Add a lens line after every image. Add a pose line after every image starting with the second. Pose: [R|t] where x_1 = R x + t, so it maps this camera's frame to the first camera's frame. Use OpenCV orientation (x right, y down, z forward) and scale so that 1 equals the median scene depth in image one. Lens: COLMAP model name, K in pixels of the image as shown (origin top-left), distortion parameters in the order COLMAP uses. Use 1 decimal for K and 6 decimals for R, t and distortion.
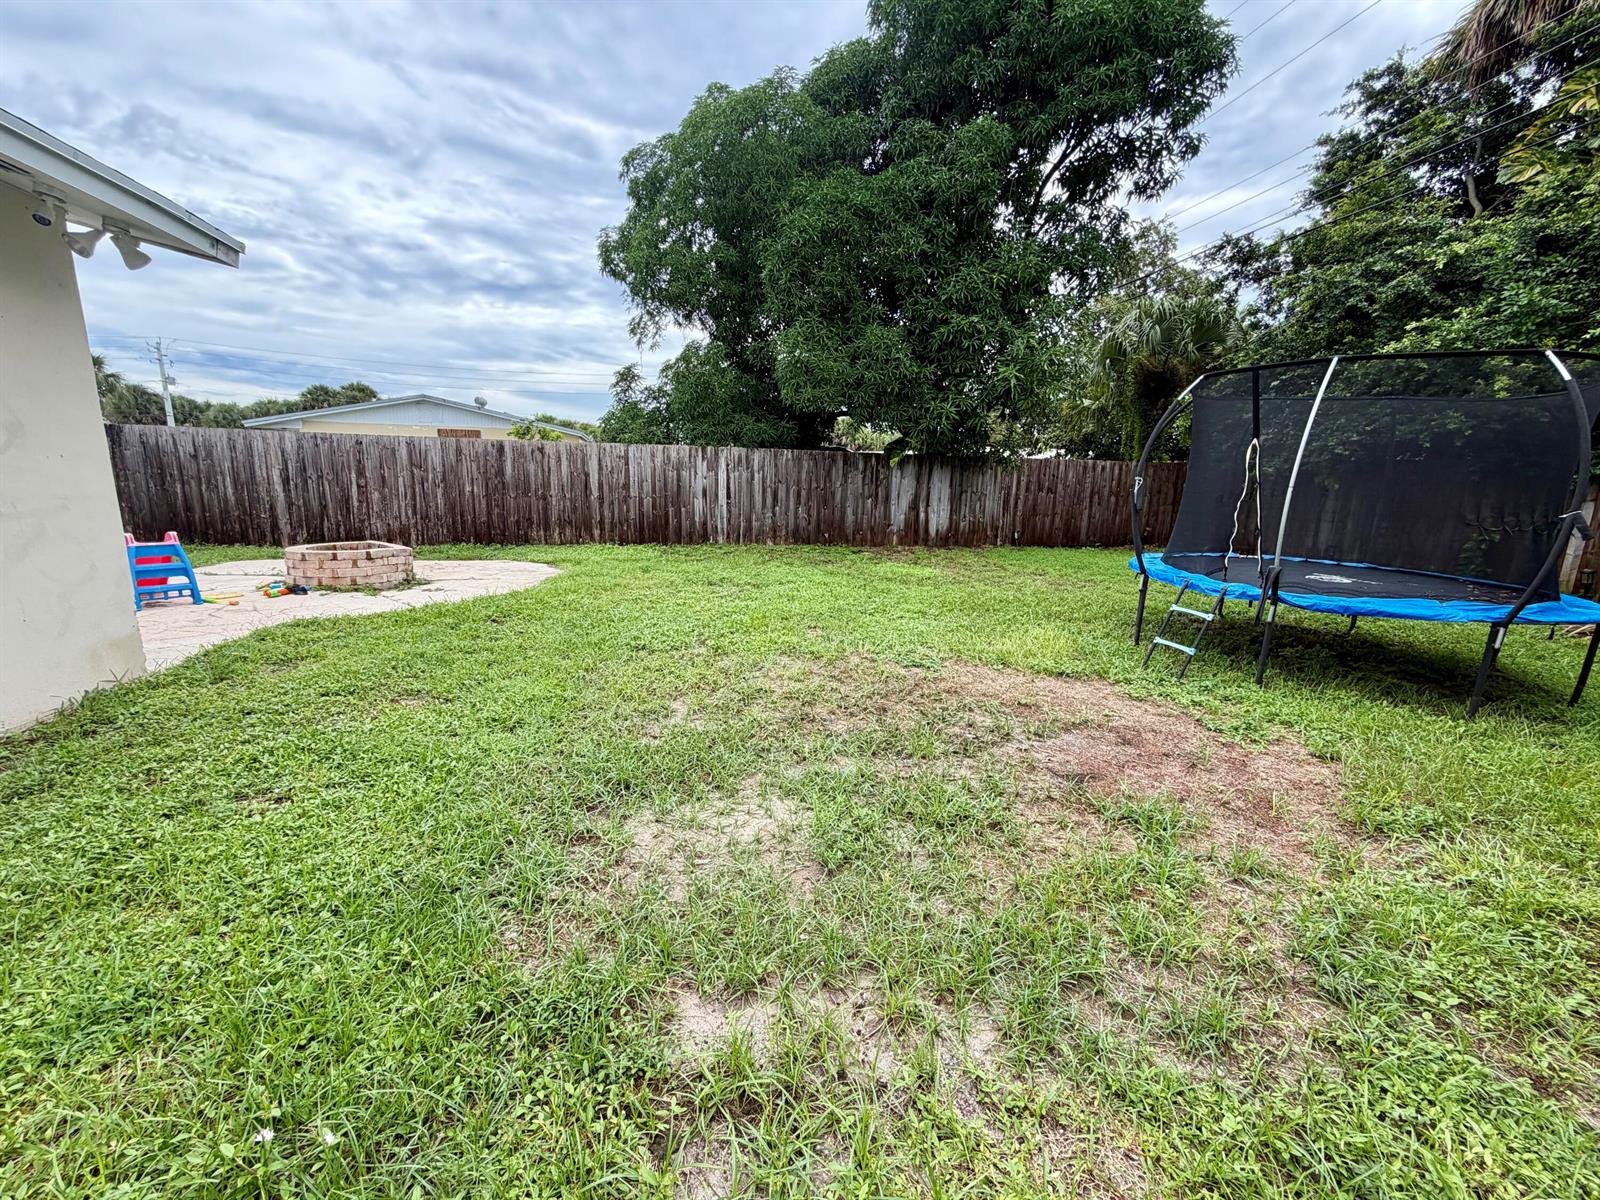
lens RADIAL K [[637.4, 0, 793.5], [0, 637.4, 601.5], [0, 0, 1]] dist [0.000586, 0.000018]
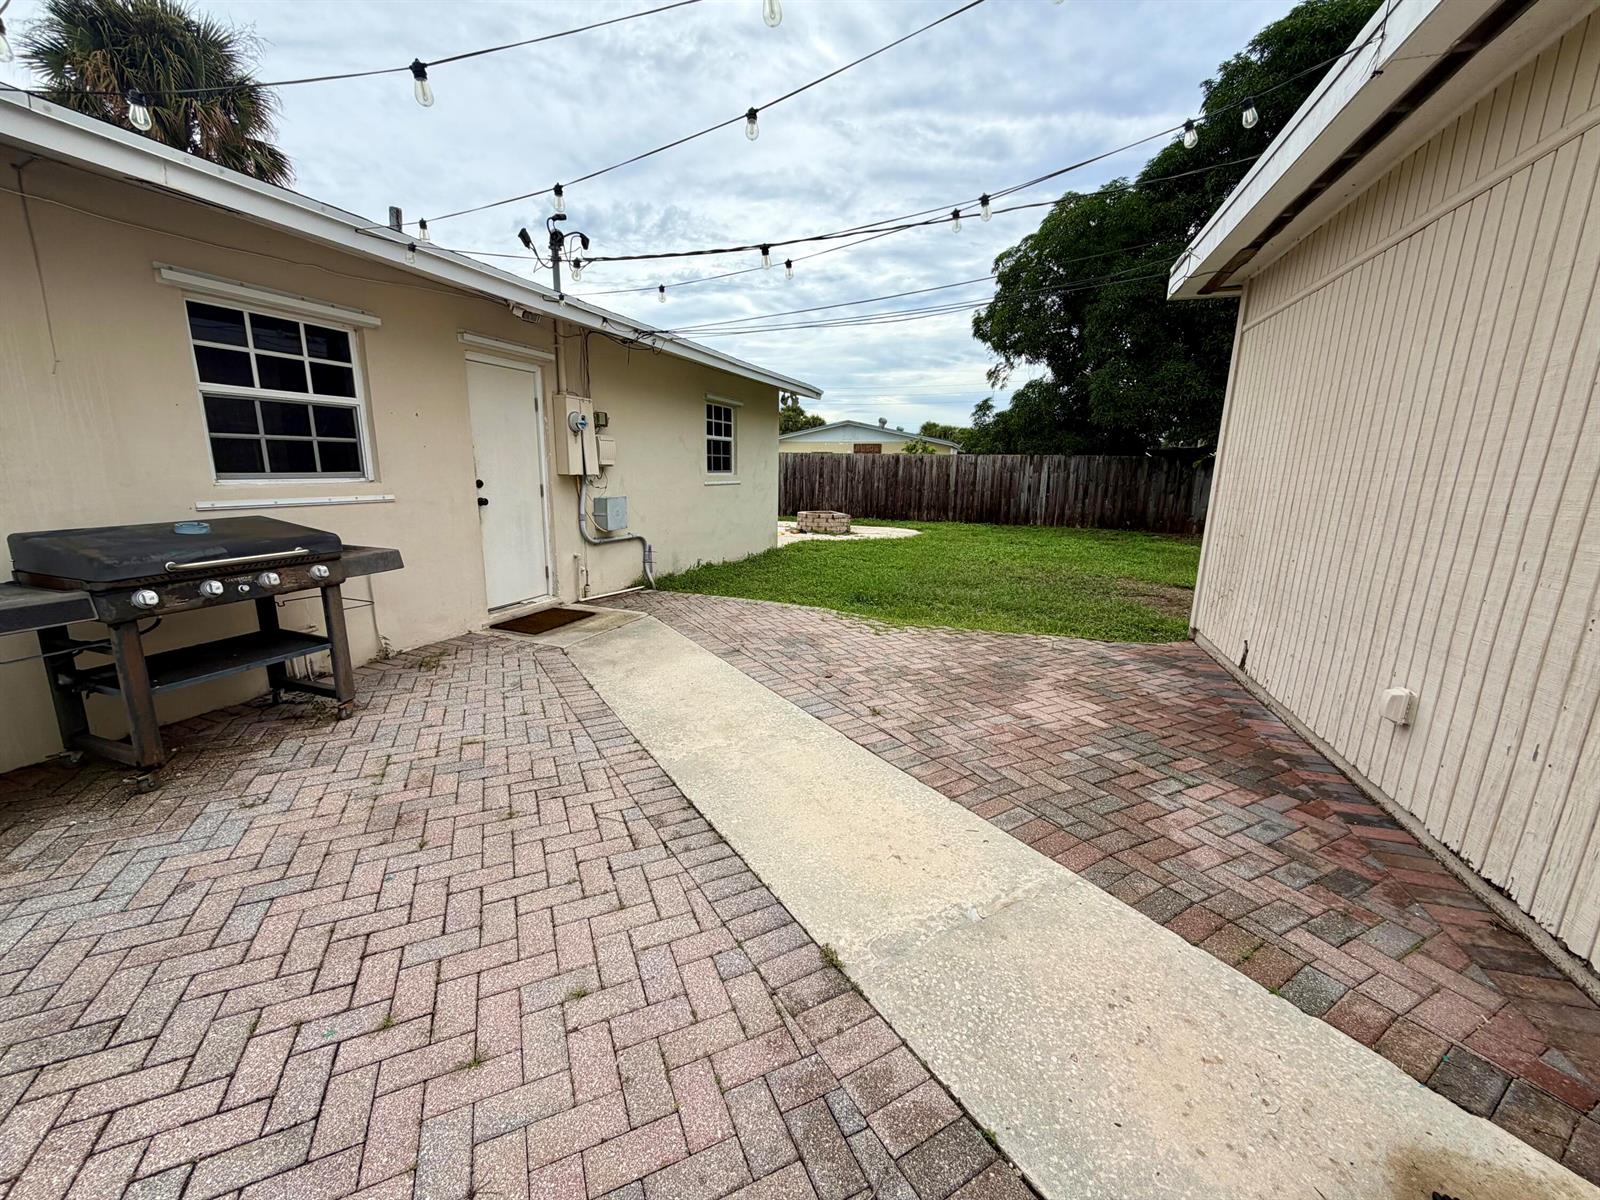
lens RADIAL K [[641.7, 0, 797.3], [0, 641.7, 607.2], [0, 0, 1]] dist [-0.001746, 0.000022]
pose [[0.848645, 0.101007, -0.519230, 0.183247], [-0.098930, 0.994587, 0.031786, 0.093385], [0.519630, 0.024392, 0.854043, -0.452865]]
